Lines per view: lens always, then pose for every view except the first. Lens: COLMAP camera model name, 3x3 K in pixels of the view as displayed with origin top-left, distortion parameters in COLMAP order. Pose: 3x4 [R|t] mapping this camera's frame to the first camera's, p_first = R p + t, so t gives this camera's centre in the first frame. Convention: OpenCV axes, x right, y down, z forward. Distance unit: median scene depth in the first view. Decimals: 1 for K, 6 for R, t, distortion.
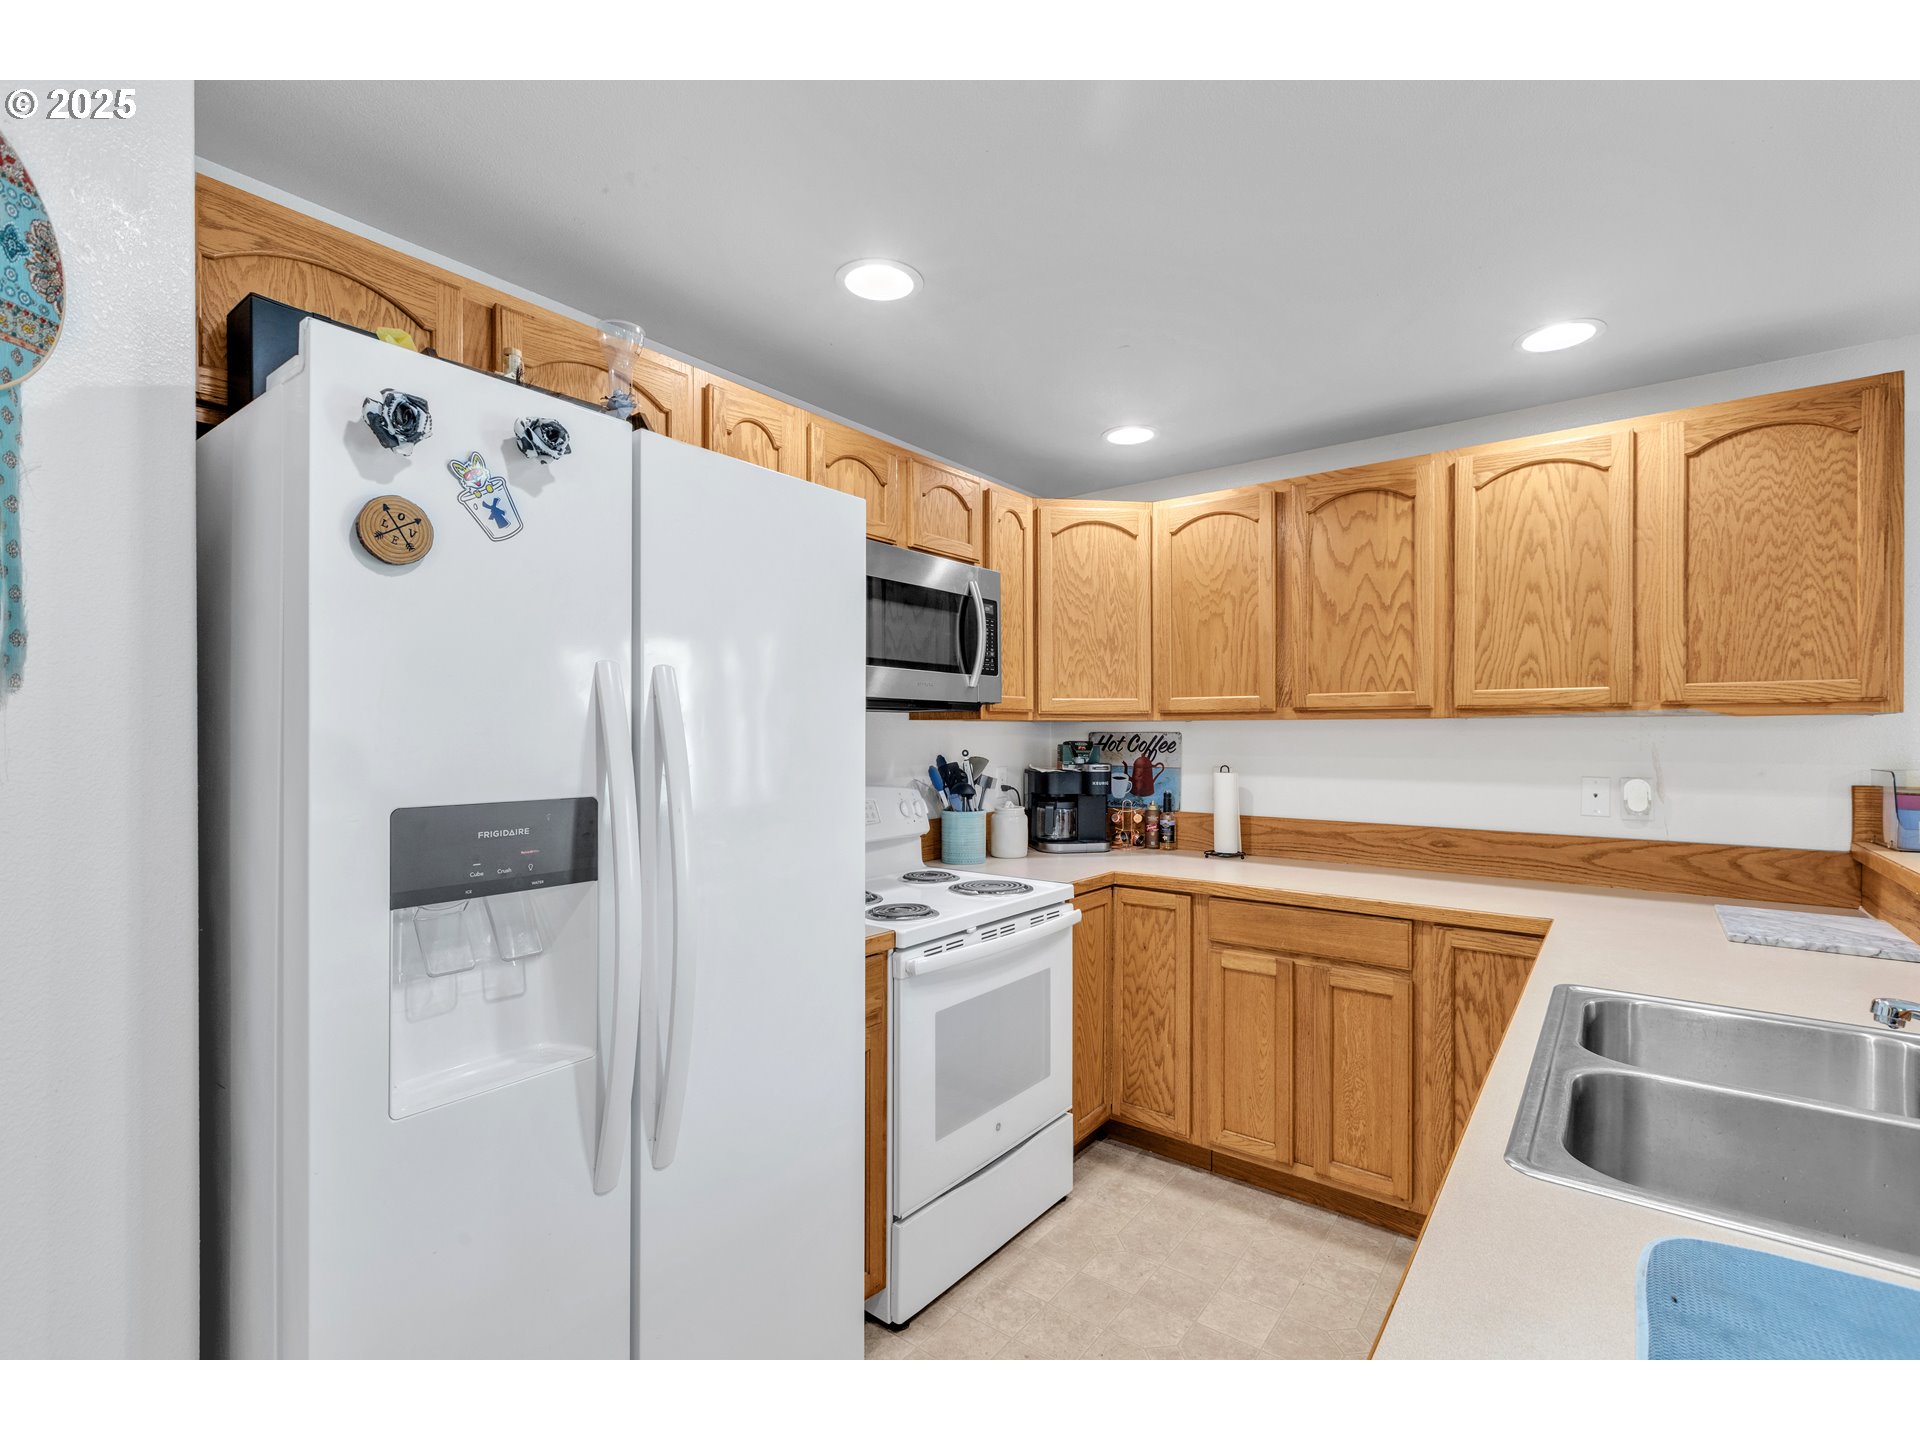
lens RADIAL K [[877.7, 0, 943.7], [0, 877.7, 725.1], [0, 0, 1]] dist [0.002042, 0.000354]
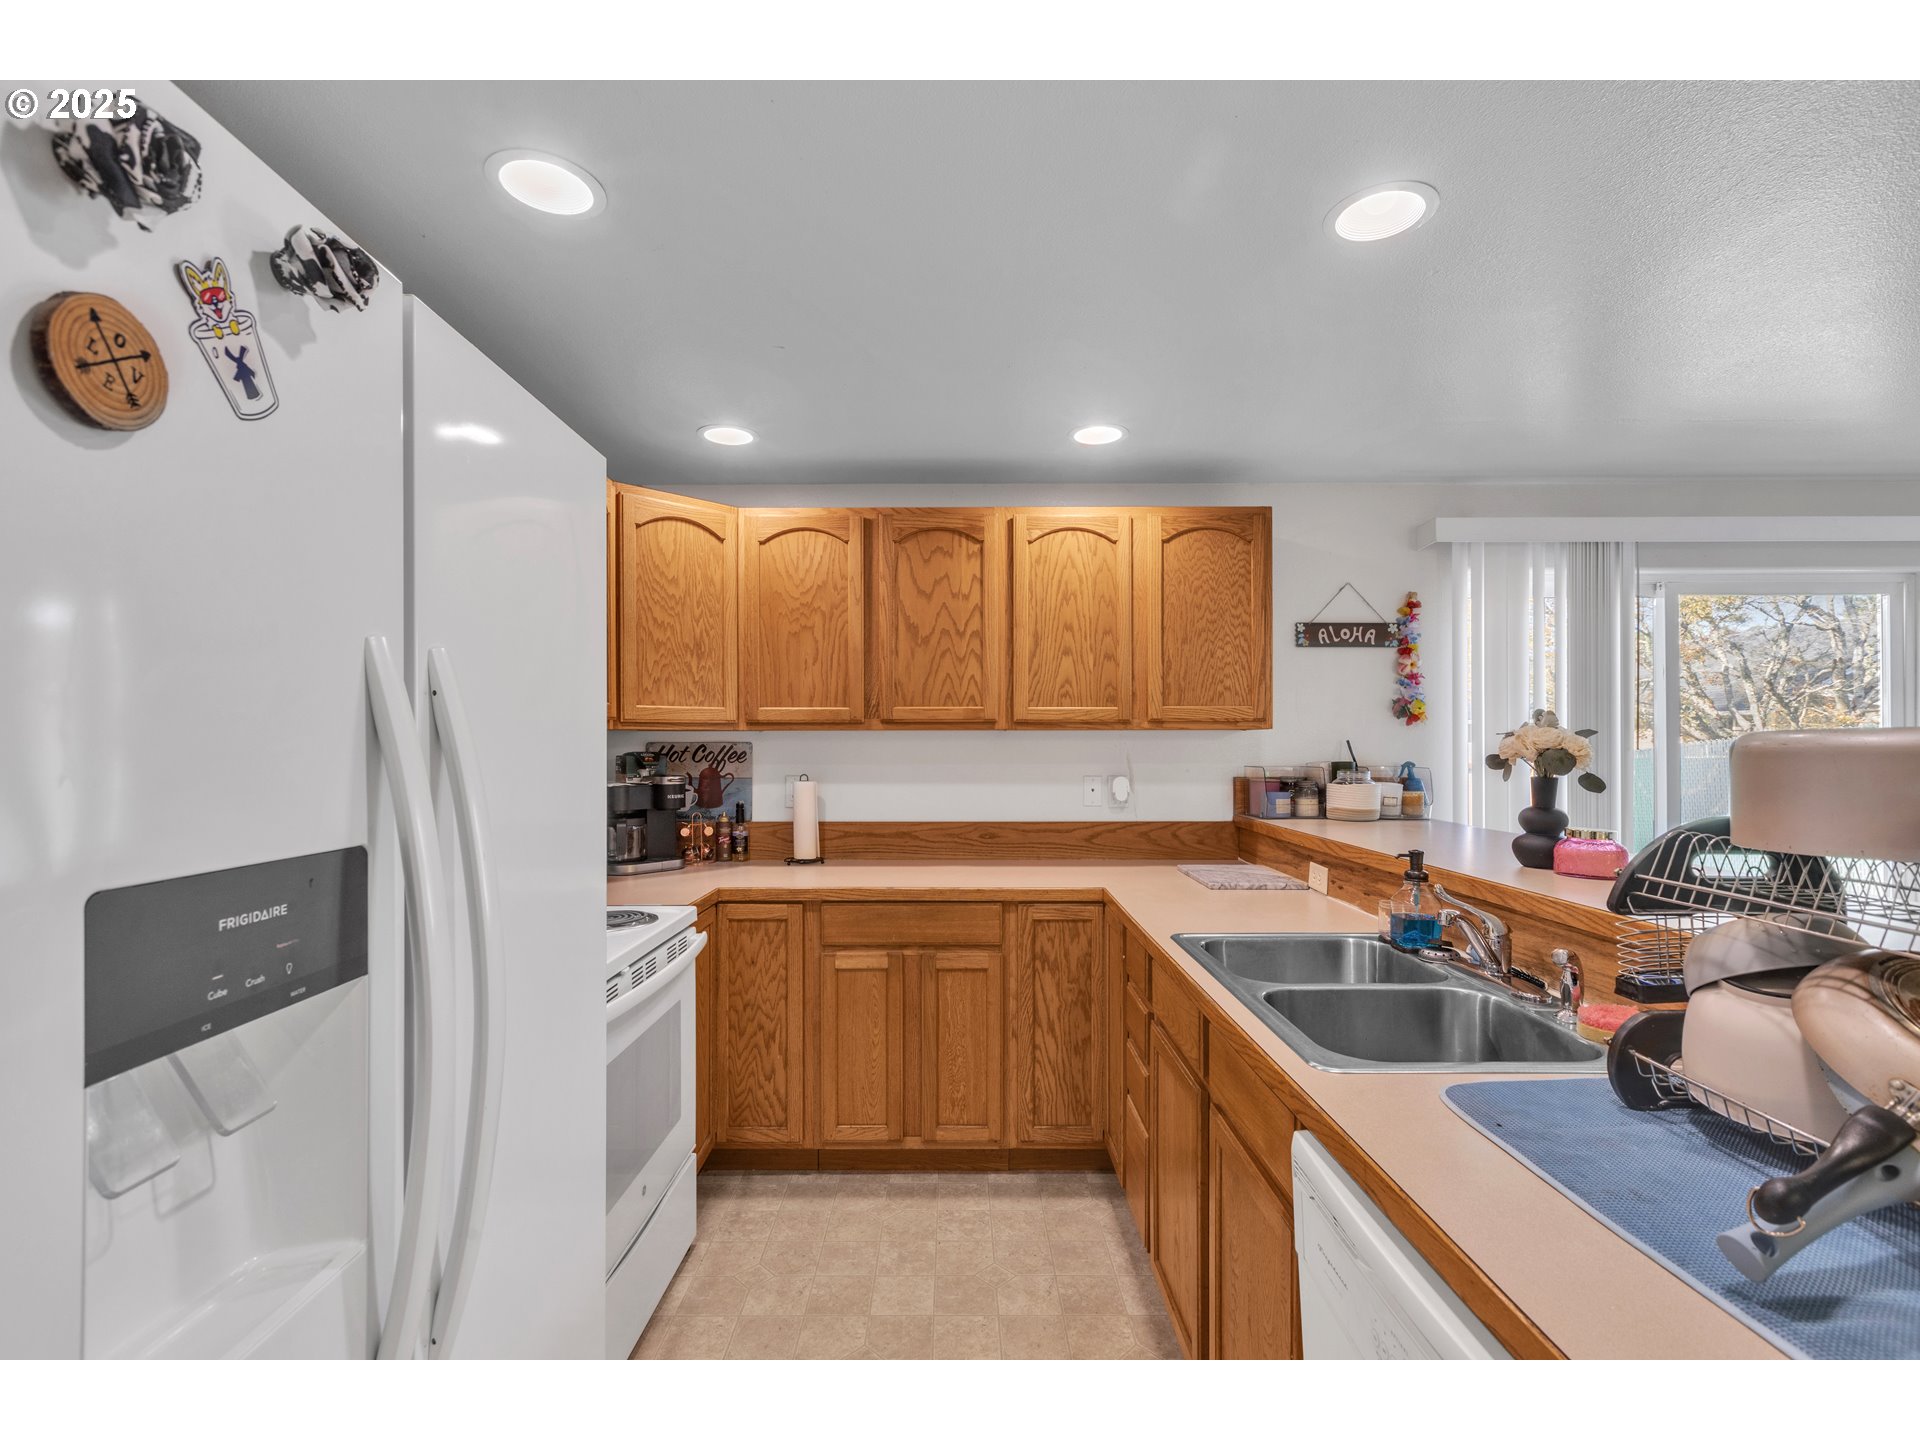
lens RADIAL K [[877.7, 0, 926.7], [0, 877.7, 733.6], [0, 0, 1]] dist [0.002042, 0.000354]
pose [[0.785722, 0.004321, 0.618565, -0.270125], [-0.003996, 0.999990, -0.001909, -0.000512], [-0.618567, -0.000972, 0.785731, 0.135310]]
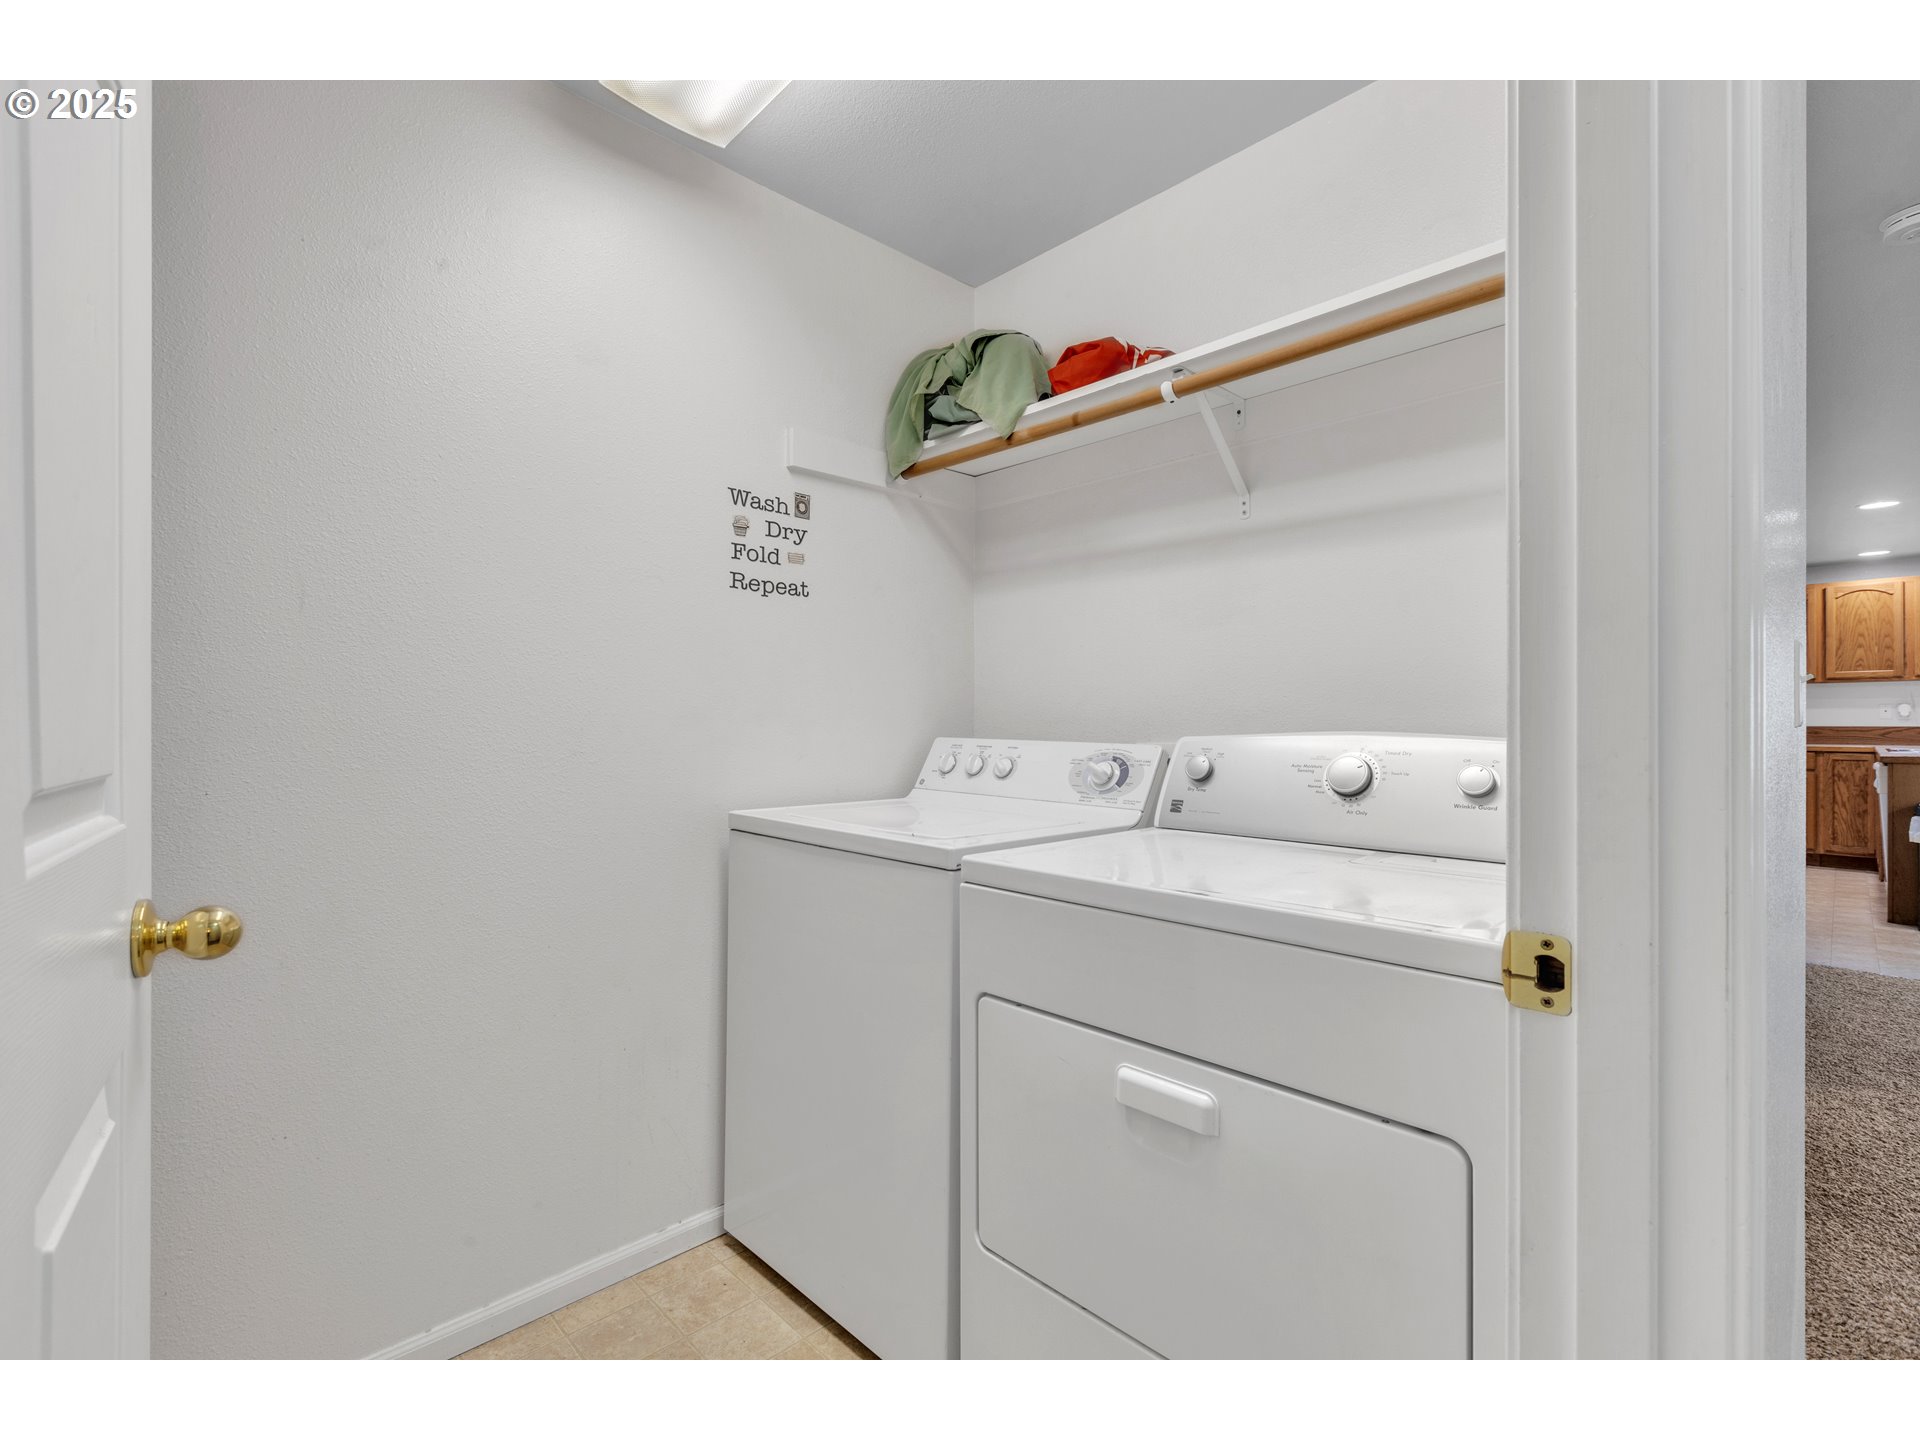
lens RADIAL K [[877.7, 0, 933.1], [0, 877.7, 710.5], [0, 0, 1]] dist [0.002042, 0.000354]
pose [[0.989438, -0.000026, -0.144959, -1.854874], [-0.001135, 0.999968, -0.007931, 0.110169], [0.144954, 0.008012, 0.989406, -2.208099]]
